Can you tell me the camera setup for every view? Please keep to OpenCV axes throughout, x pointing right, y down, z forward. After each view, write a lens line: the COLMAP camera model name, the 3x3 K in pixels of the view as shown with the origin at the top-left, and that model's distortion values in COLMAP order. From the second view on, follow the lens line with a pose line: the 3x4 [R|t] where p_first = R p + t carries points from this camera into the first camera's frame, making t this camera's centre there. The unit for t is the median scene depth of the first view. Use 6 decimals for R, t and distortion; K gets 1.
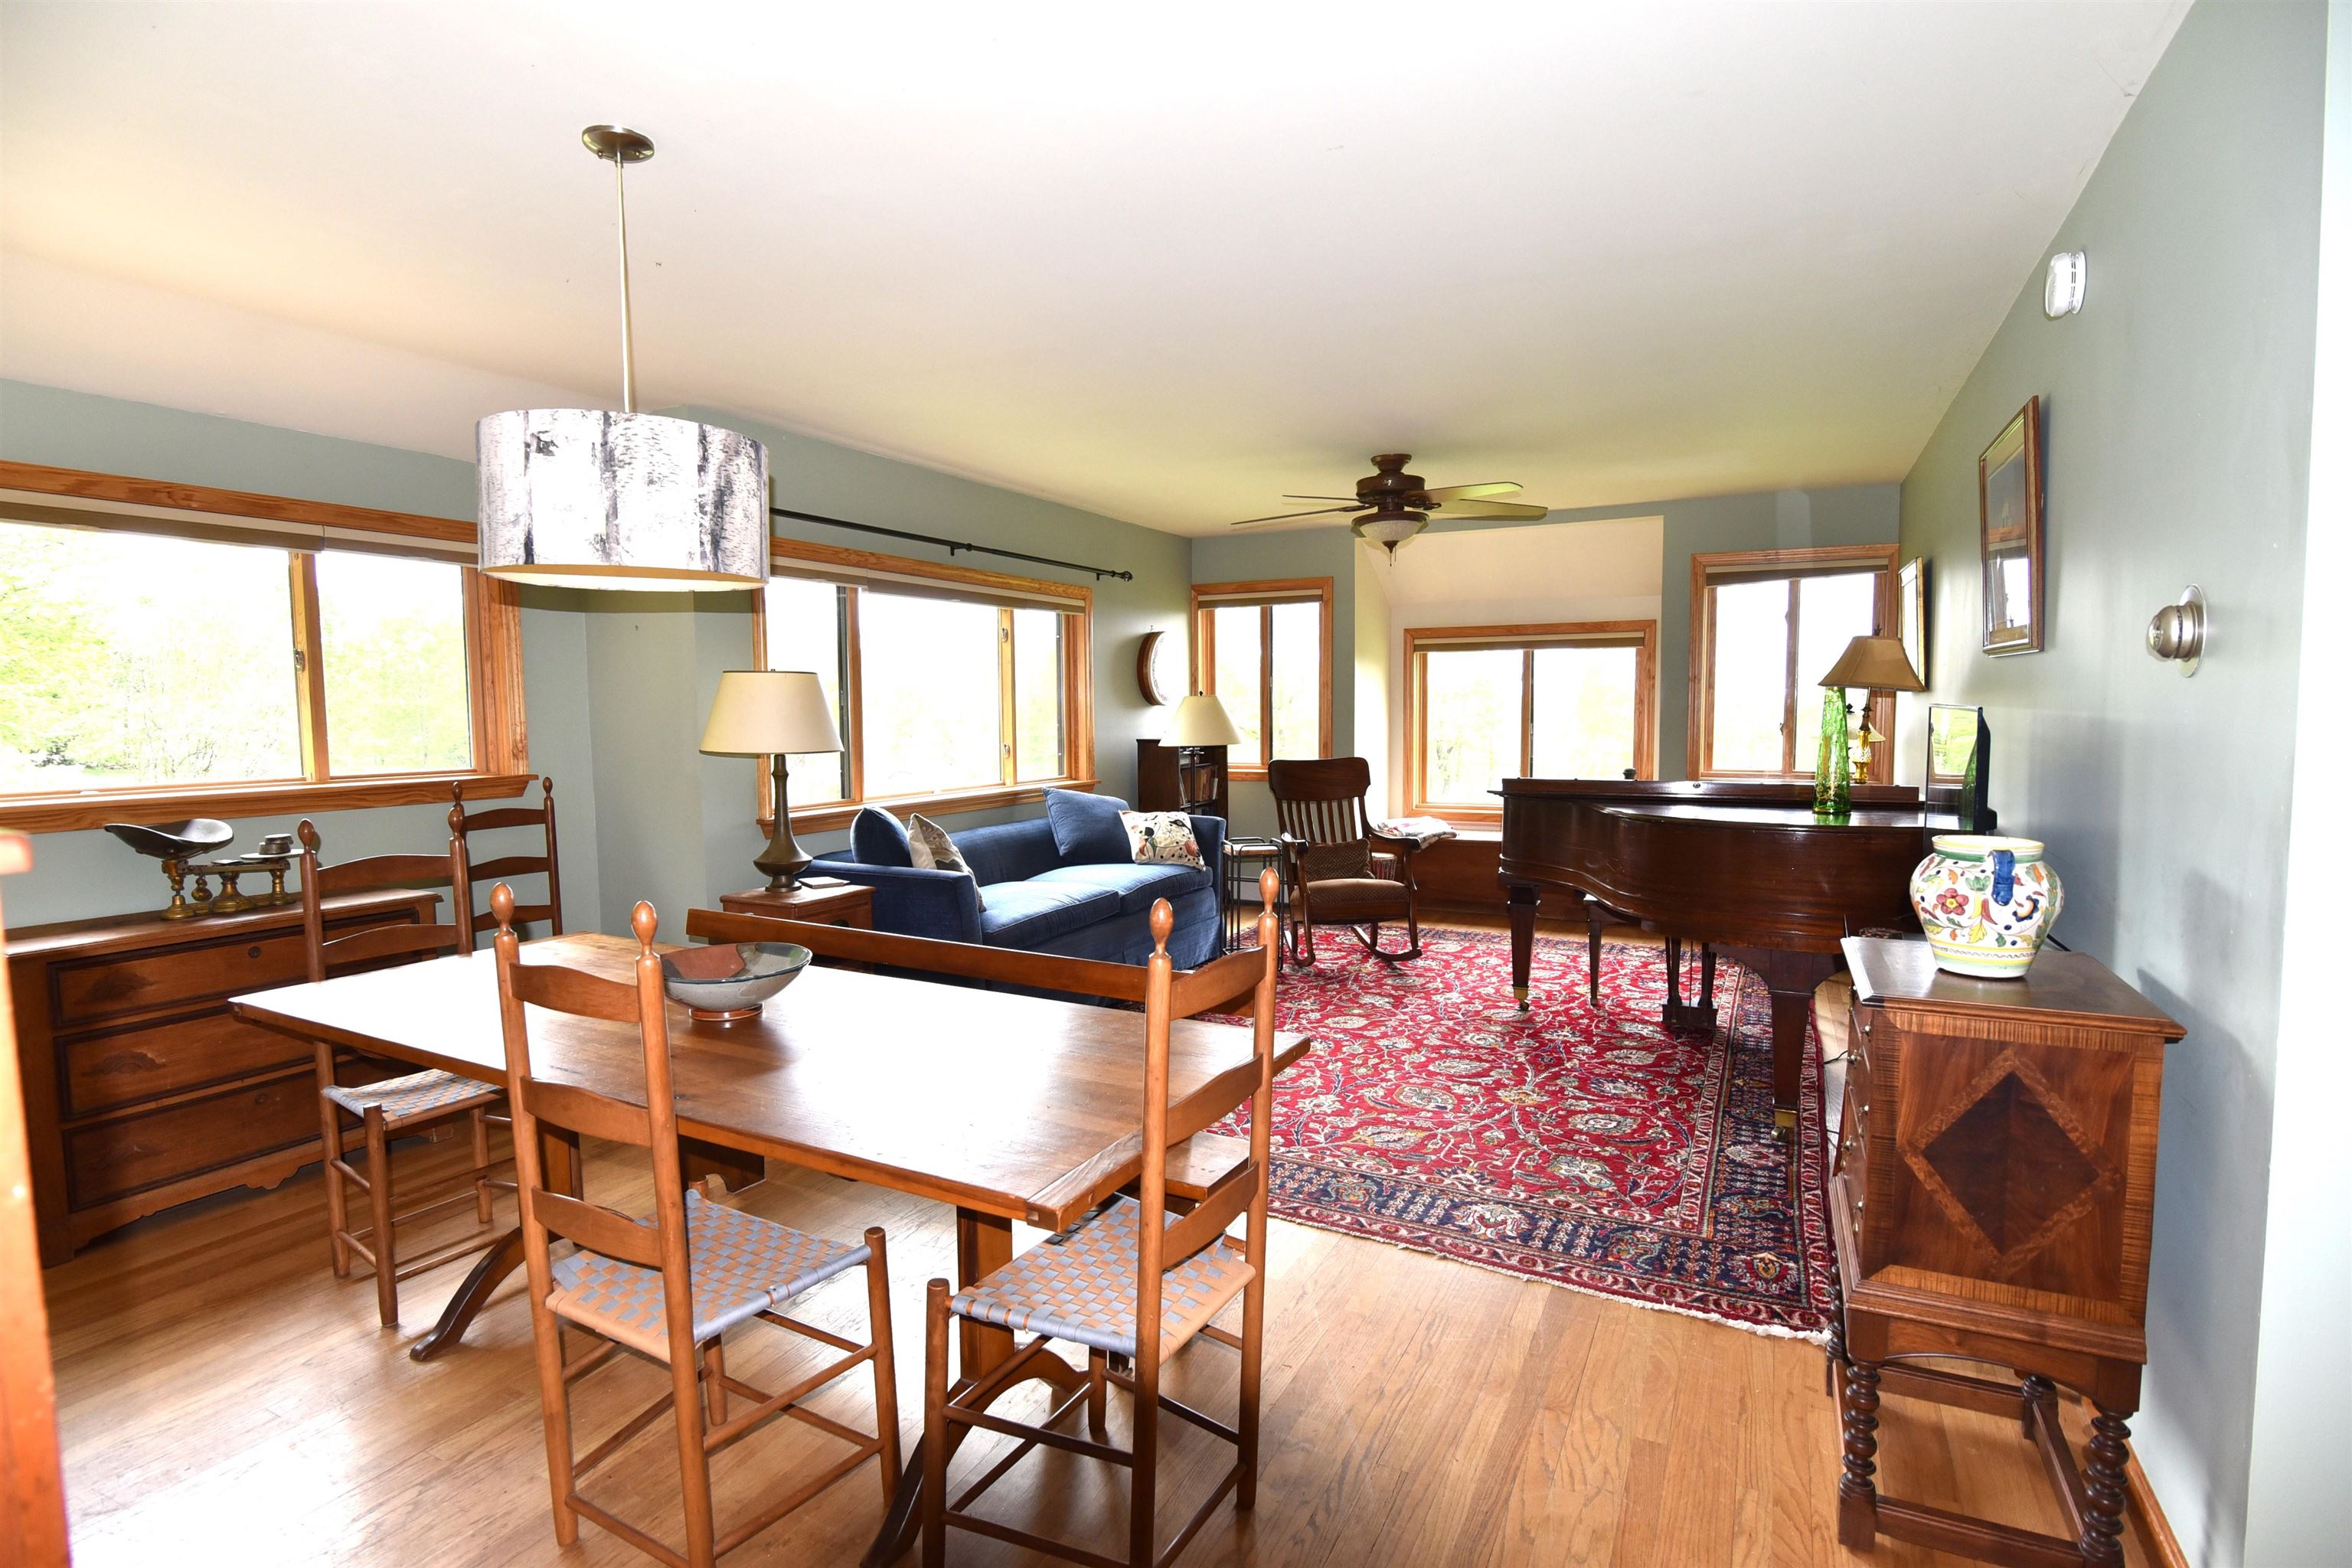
lens RADIAL K [[1119.3, 0, 1176.0], [0, 1119.3, 784.0], [0, 0, 1]] dist [-0.000136, 0.000004]
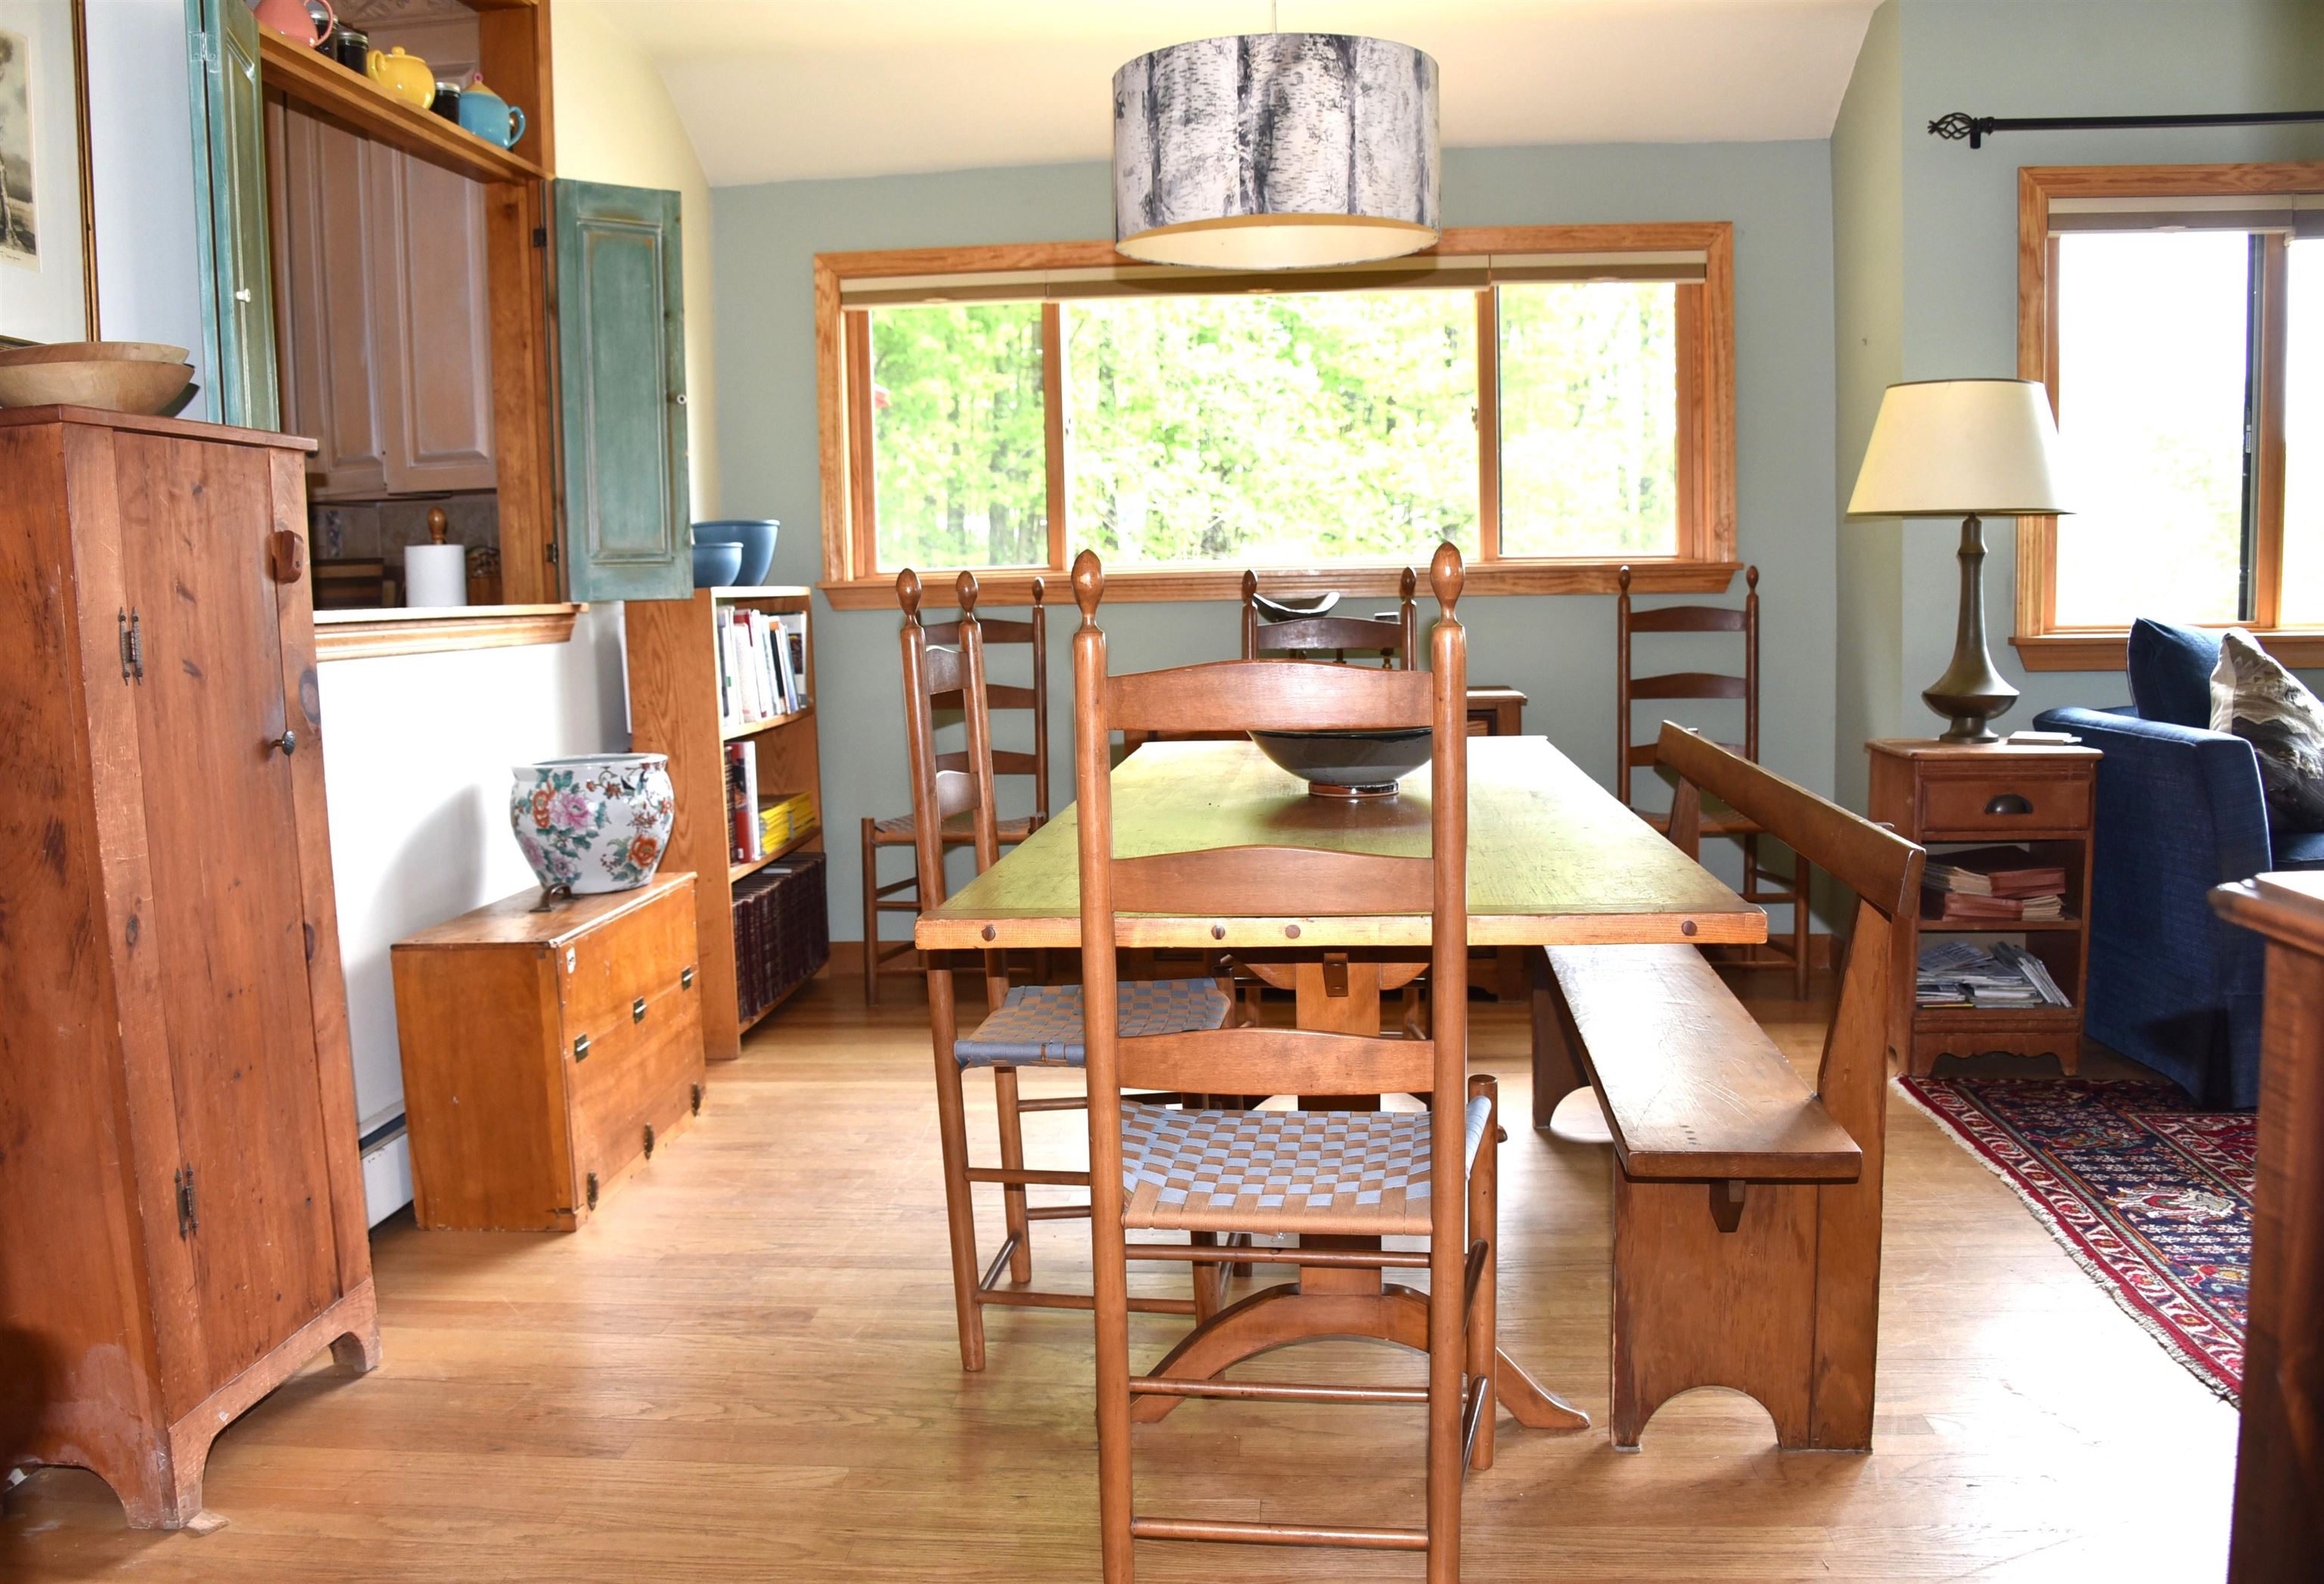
lens RADIAL K [[1917.6, 0, 1162.0], [0, 1917.6, 792.0], [0, 0, 1]] dist [-0.121491, -0.001098]
pose [[0.392336, 0.088484, -0.915556, 0.815853], [-0.037612, 0.996073, 0.080148, 0.112291], [0.919052, 0.002991, 0.394124, 0.397838]]
